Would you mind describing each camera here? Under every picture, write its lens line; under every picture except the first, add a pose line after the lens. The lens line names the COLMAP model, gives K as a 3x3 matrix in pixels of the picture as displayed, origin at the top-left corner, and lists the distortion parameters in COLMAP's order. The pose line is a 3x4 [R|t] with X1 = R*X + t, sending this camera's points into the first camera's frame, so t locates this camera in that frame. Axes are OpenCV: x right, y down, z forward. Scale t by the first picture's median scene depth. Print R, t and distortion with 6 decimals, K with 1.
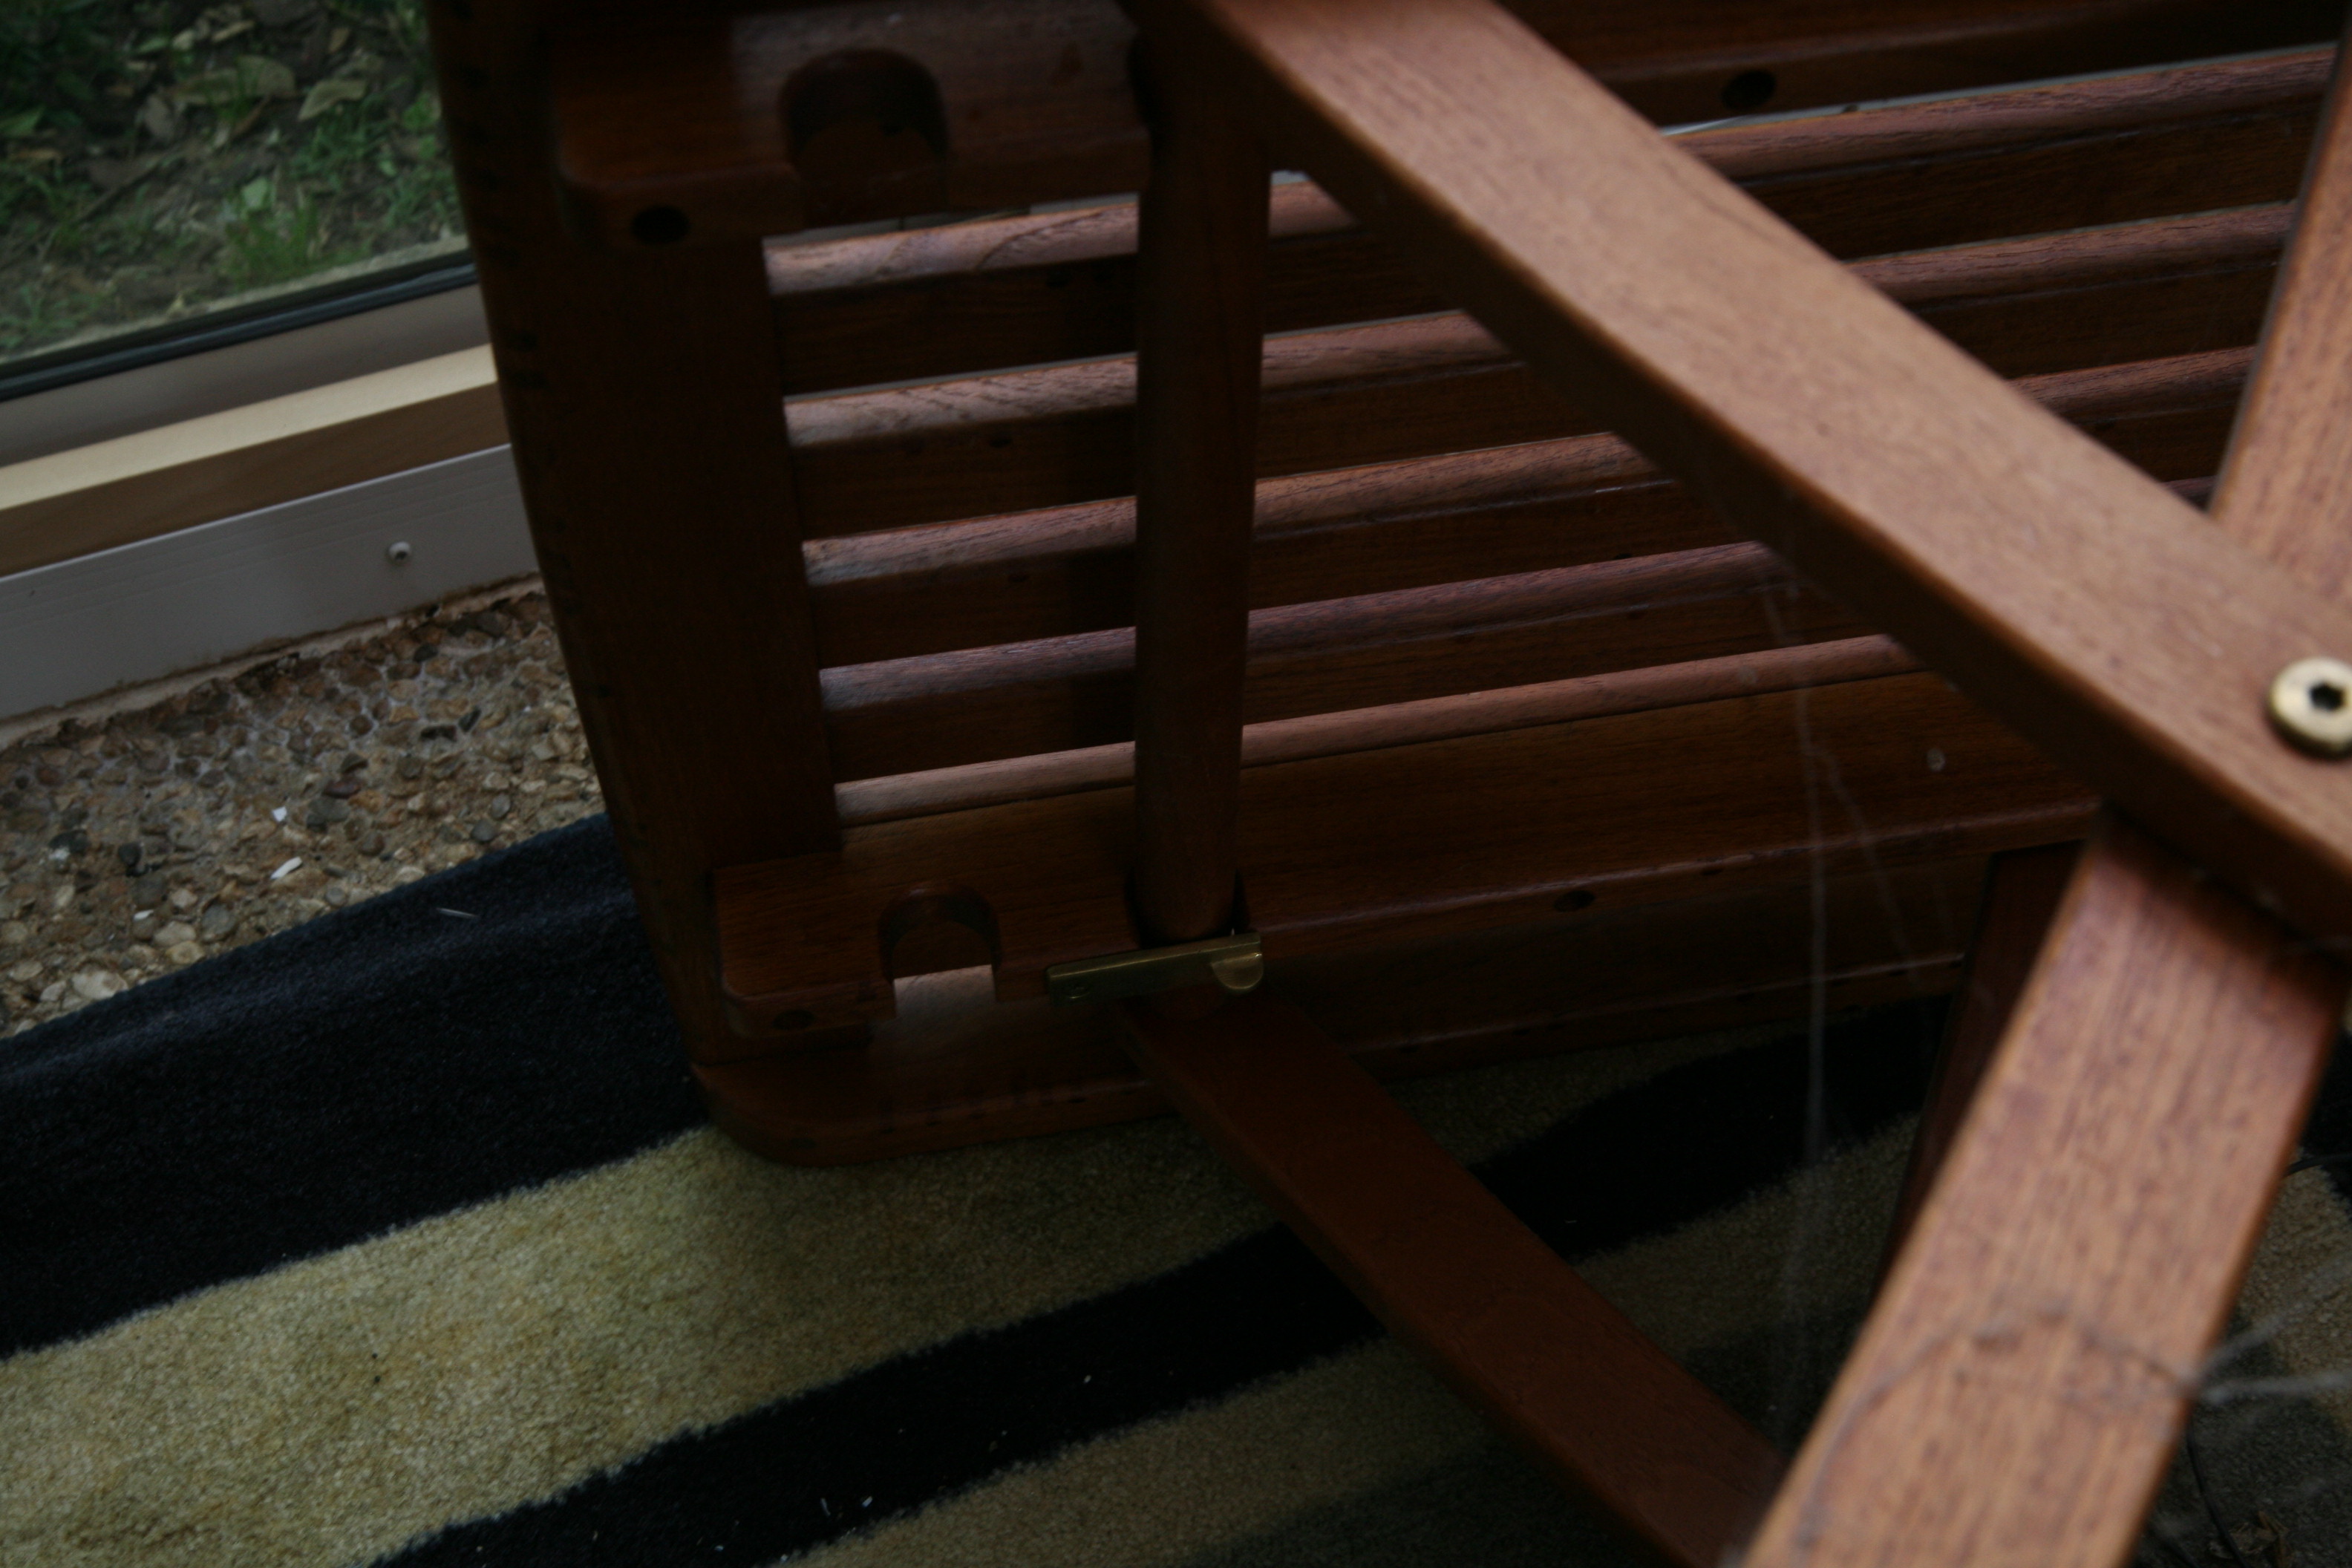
lens RADIAL K [[3444.8, 0, 1179.4], [0, 3444.8, 784.2], [0, 0, 1]] dist [0.057253, 0.000000]
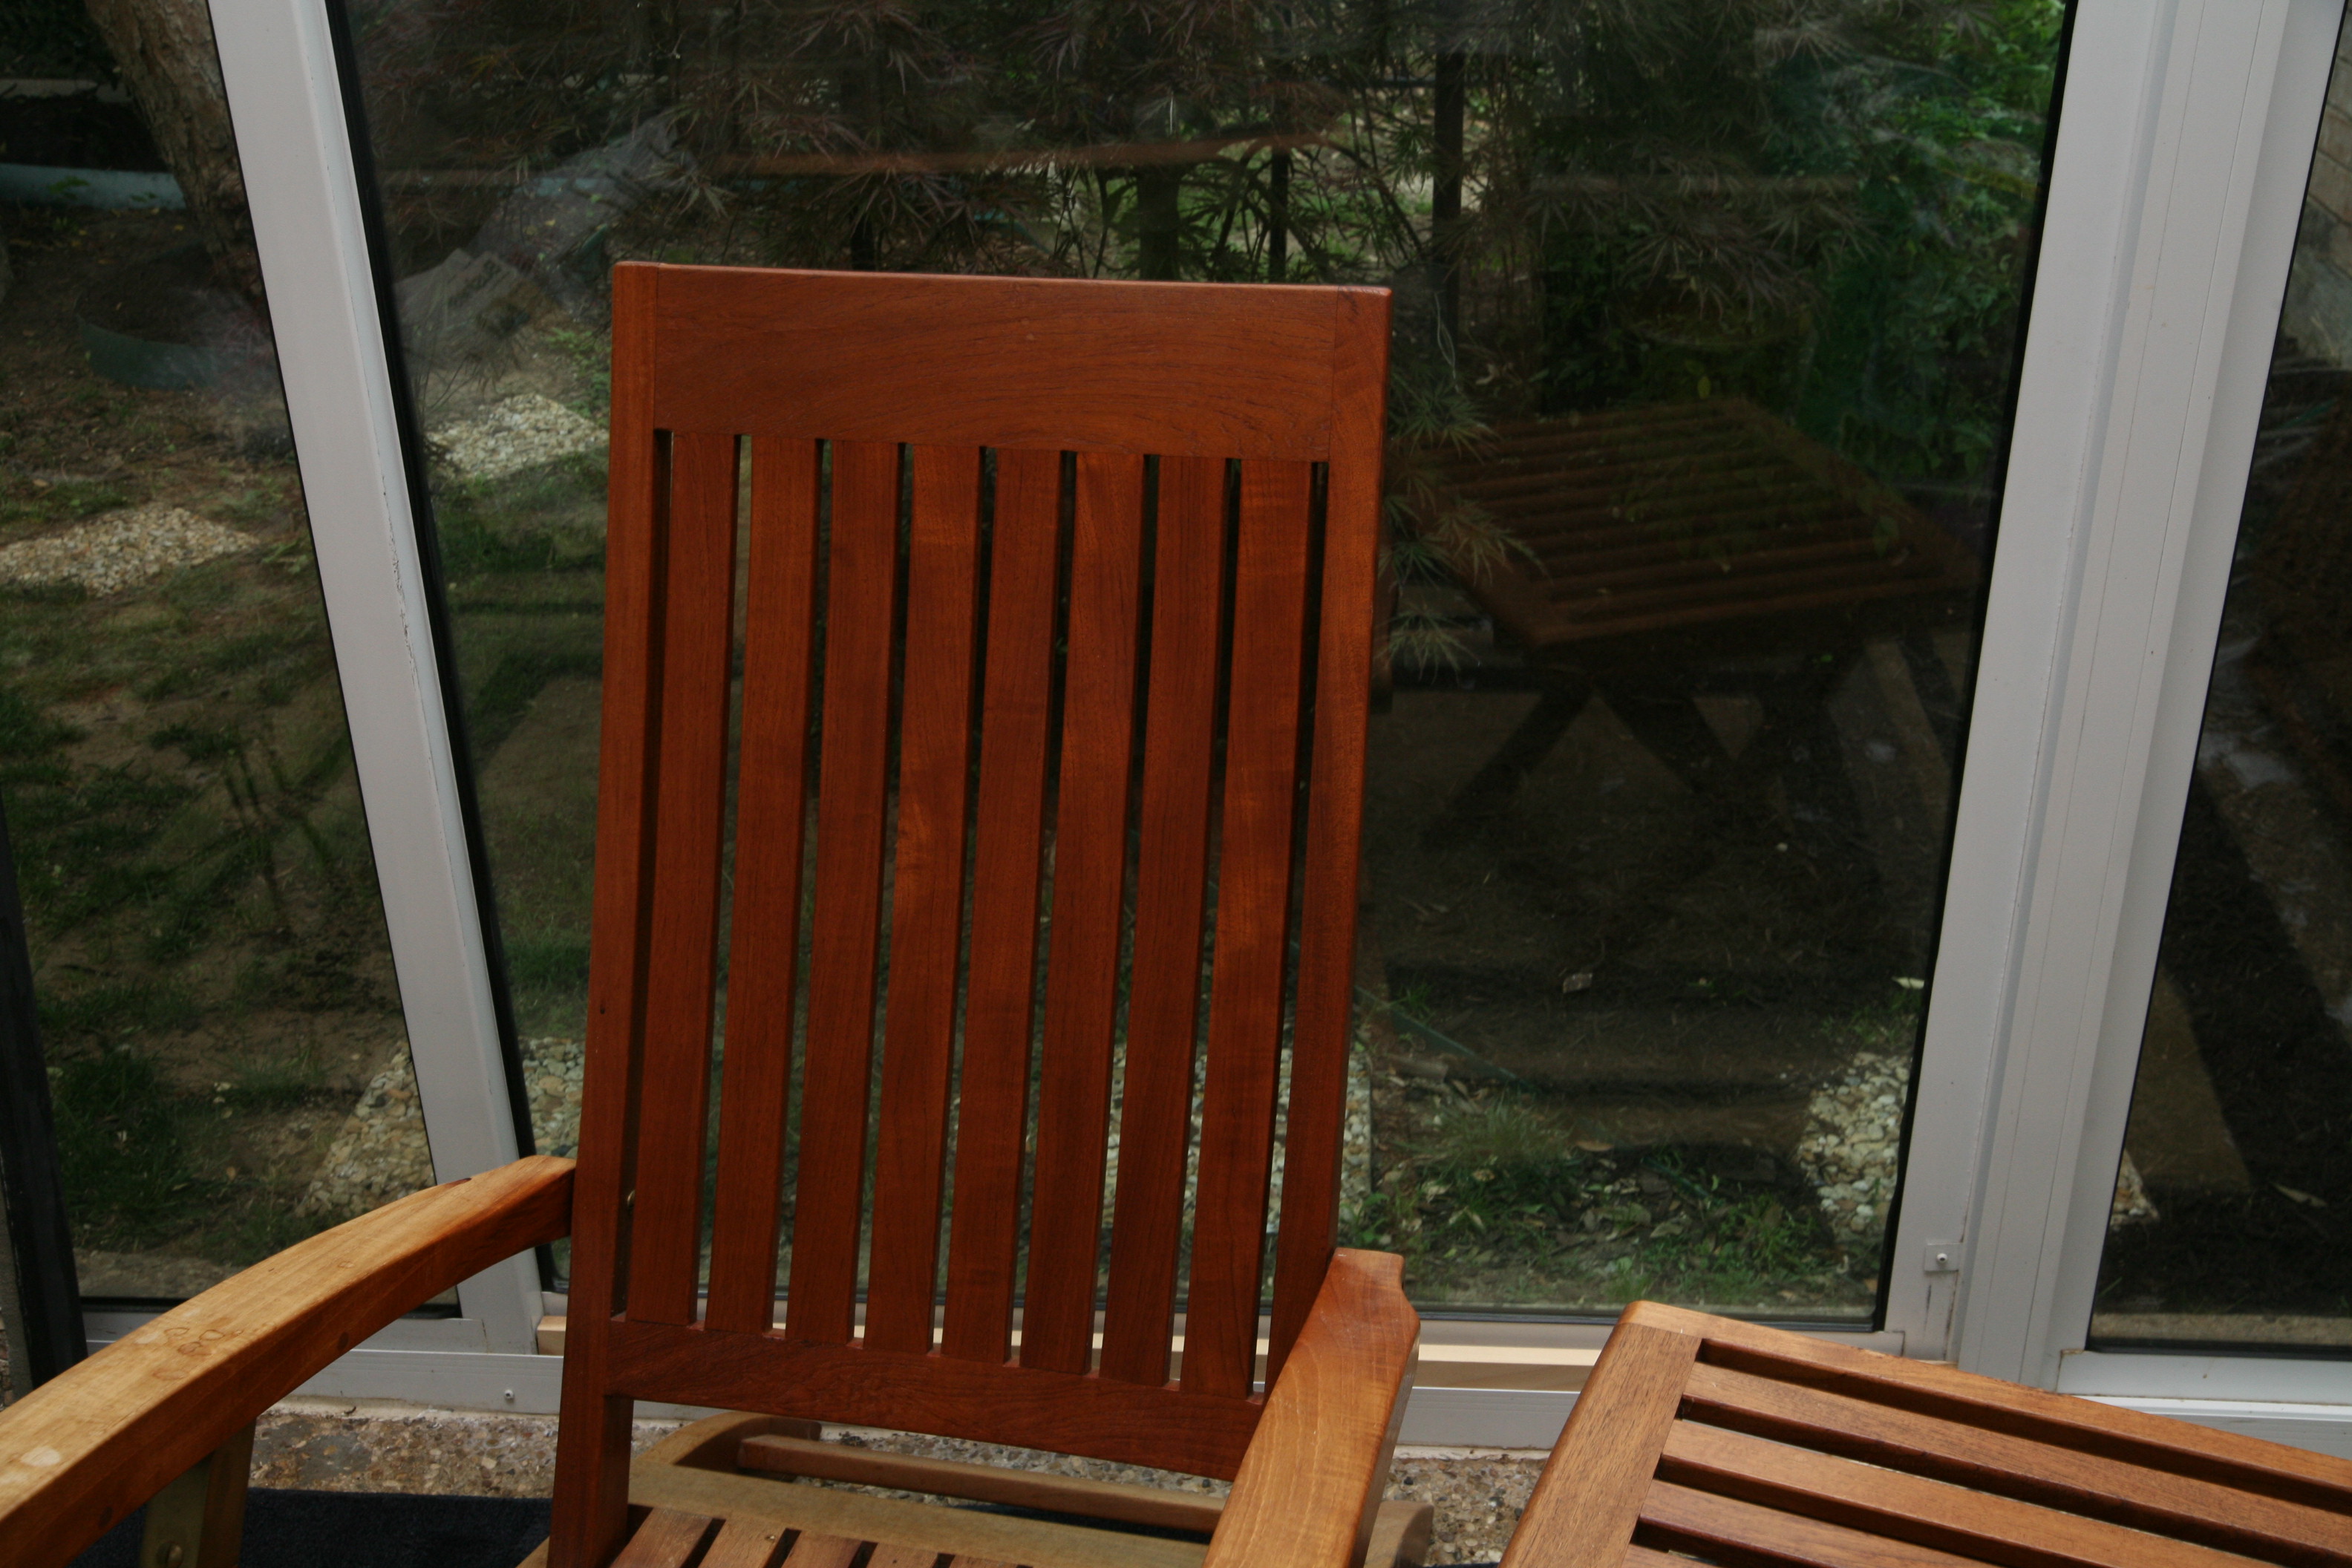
lens RADIAL K [[2583.4, 0, 1182.9], [0, 2583.4, 774.8], [0, 0, 1]] dist [0.016279, 0.000000]
pose [[0.894549, 0.182543, -0.407995, 0.107063], [-0.314746, 0.905372, -0.285019, 0.112474], [0.317359, 0.383378, 0.867355, -0.676430]]
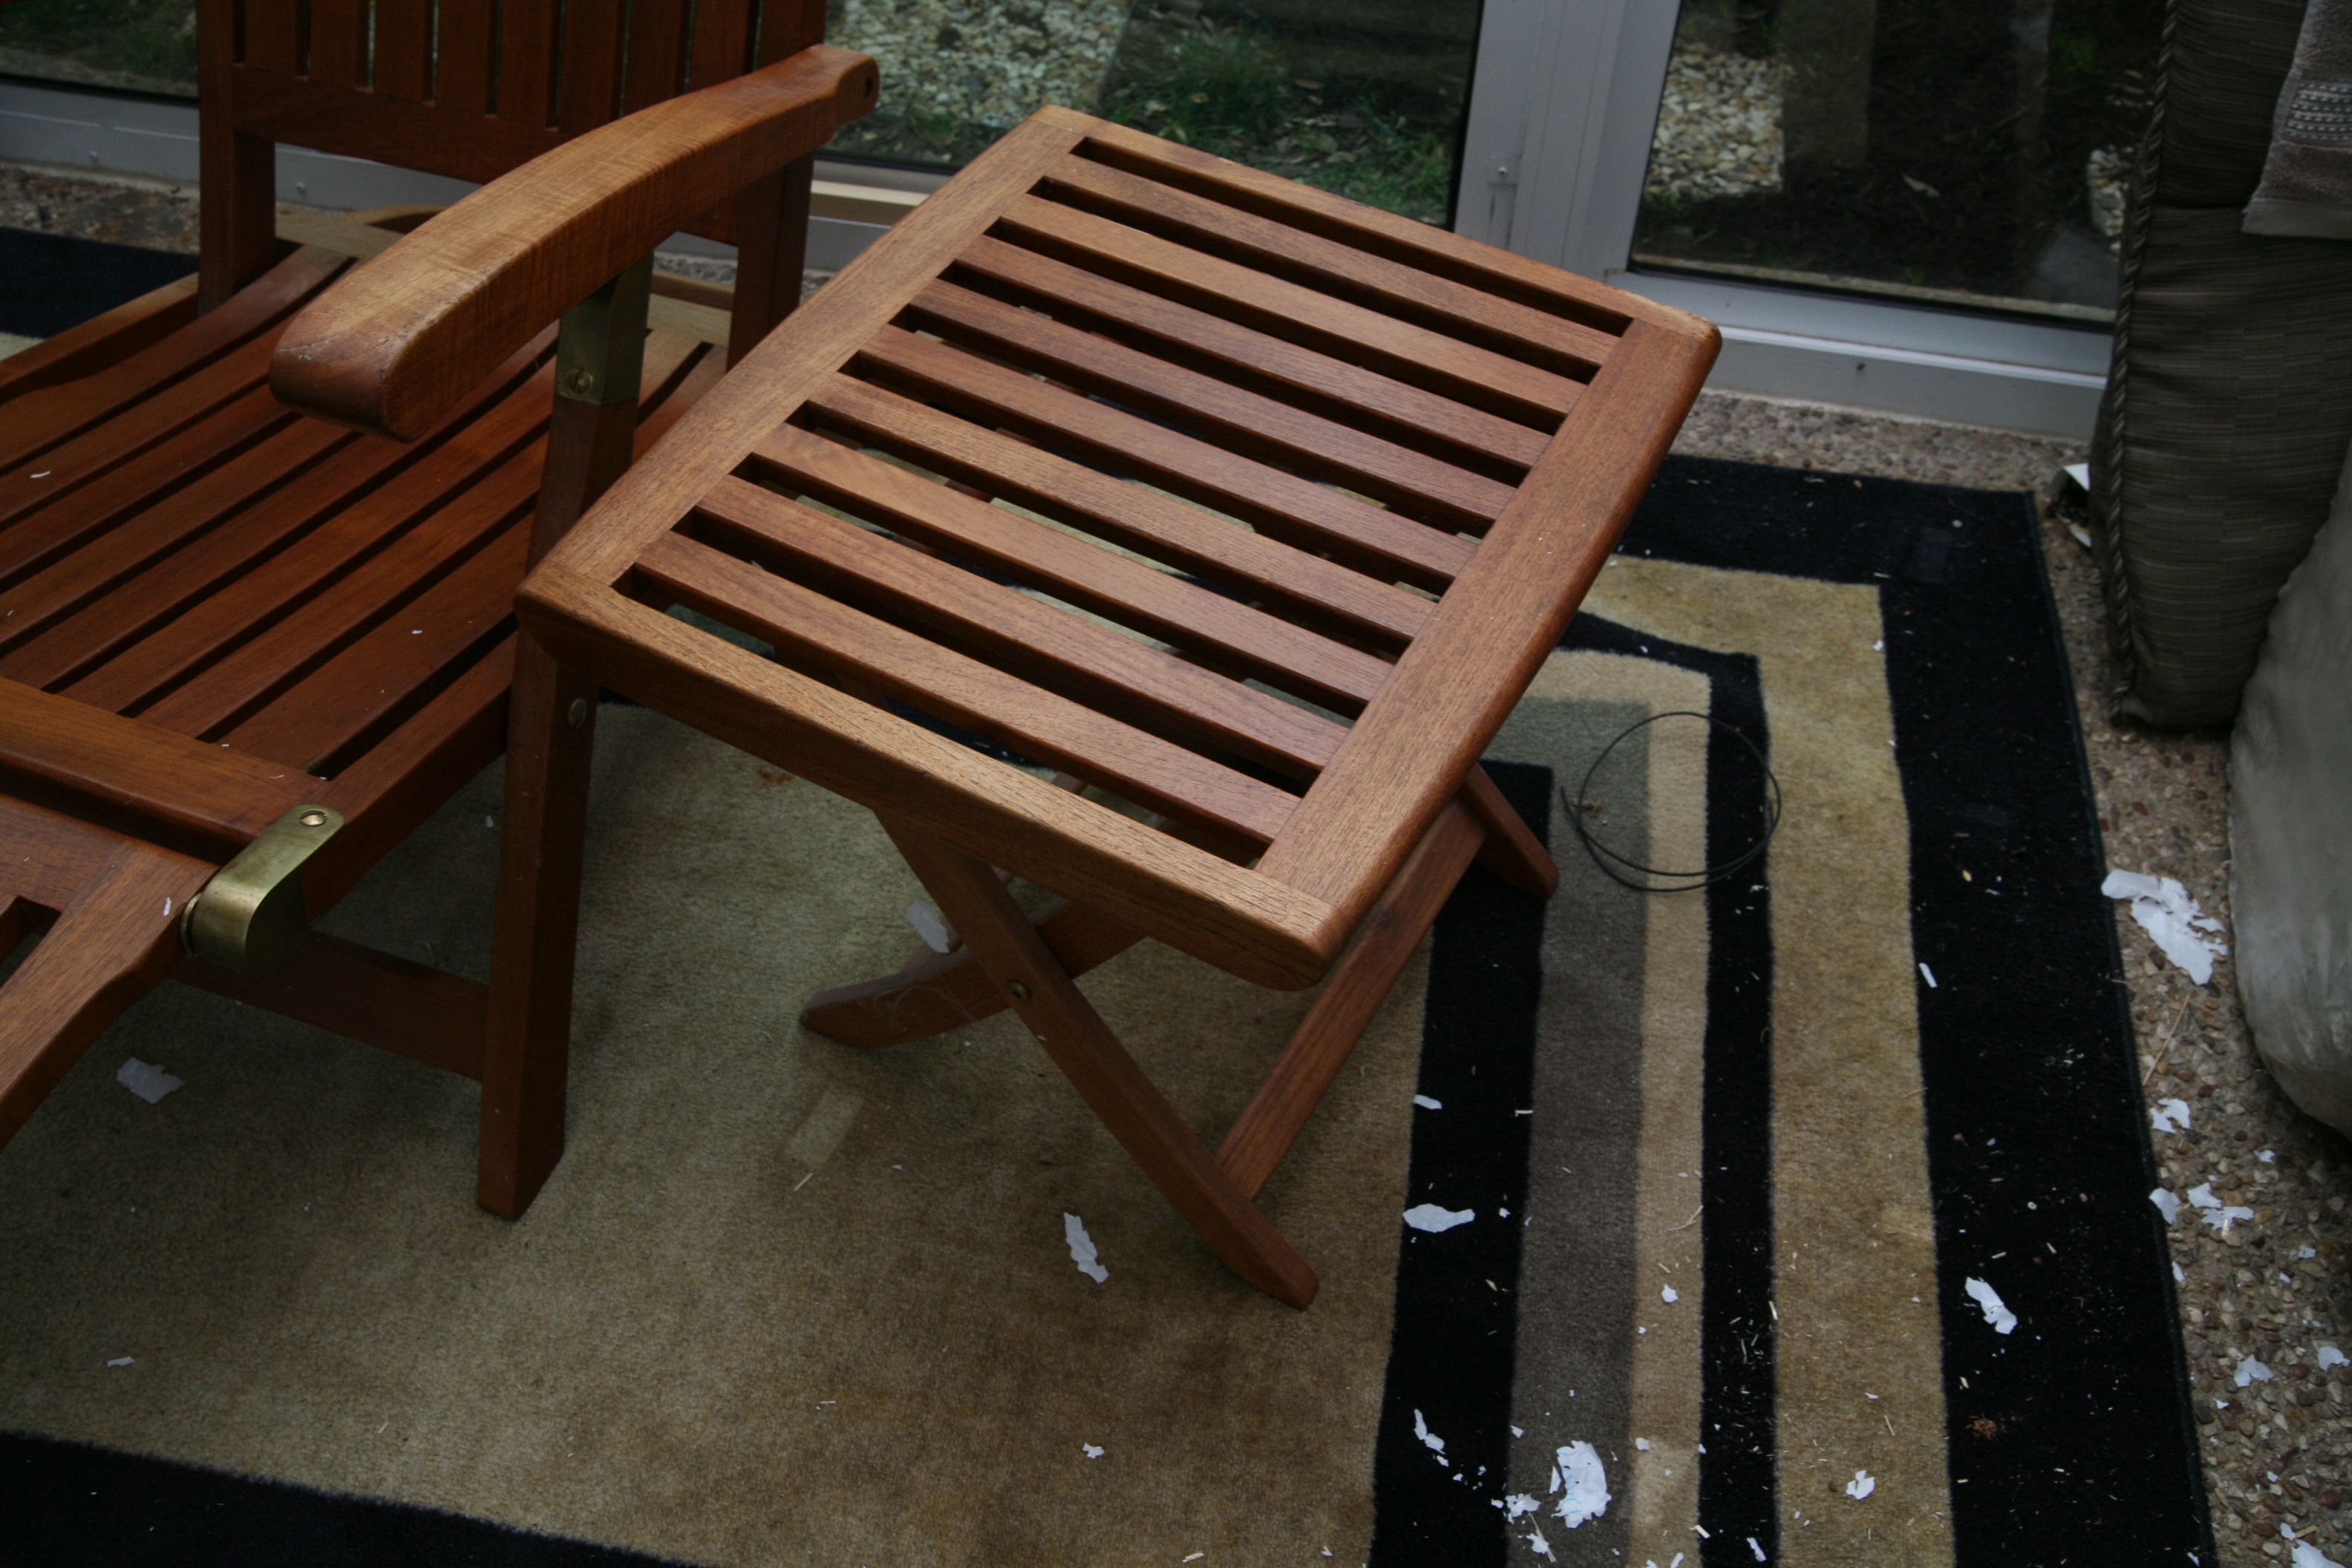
lens RADIAL K [[2277.5, 0, 1180.3], [0, 2277.5, 812.4], [0, 0, 1]] dist [-0.030081, 0.000000]
pose [[0.836619, 0.424388, -0.346358, 0.431294], [-0.415205, 0.903718, 0.104397, 0.107795], [0.357315, 0.056469, 0.932275, -0.554858]]
